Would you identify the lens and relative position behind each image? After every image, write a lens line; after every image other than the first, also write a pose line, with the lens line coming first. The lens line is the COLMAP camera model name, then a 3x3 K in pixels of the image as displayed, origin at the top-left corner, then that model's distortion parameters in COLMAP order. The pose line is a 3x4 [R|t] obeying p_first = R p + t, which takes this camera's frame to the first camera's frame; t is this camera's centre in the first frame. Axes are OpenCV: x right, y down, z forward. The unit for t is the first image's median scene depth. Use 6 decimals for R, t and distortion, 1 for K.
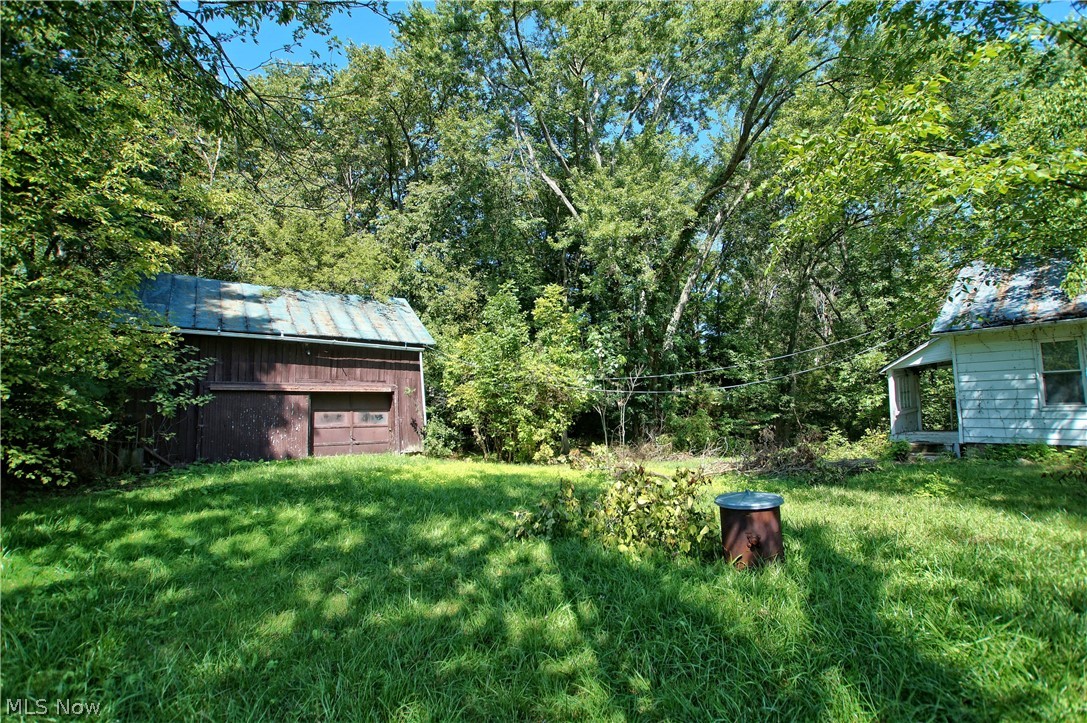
lens RADIAL K [[527.0, 0, 548.9], [0, 527.0, 362.9], [0, 0, 1]] dist [-0.069550, 0.033573]
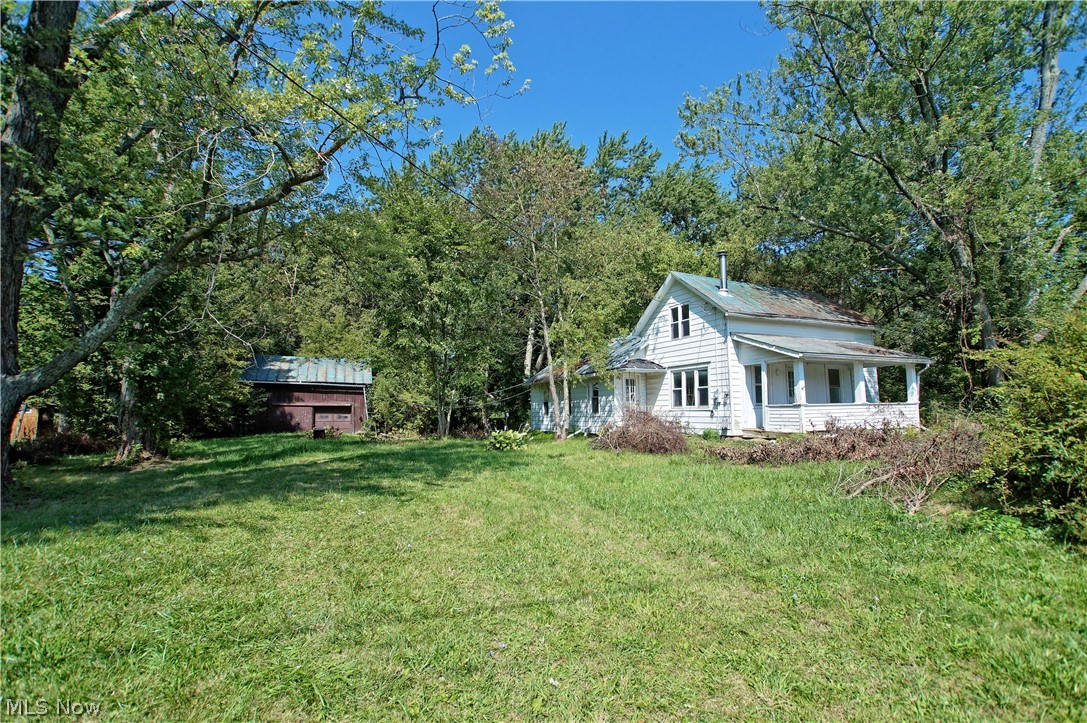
lens RADIAL K [[527.0, 0, 548.9], [0, 527.0, 362.9], [0, 0, 1]] dist [-0.069550, 0.033573]
pose [[0.974598, -0.002504, -0.223947, 1.042436], [0.001581, 0.999989, -0.004303, -0.117852], [0.223956, 0.003840, 0.974592, -0.997717]]
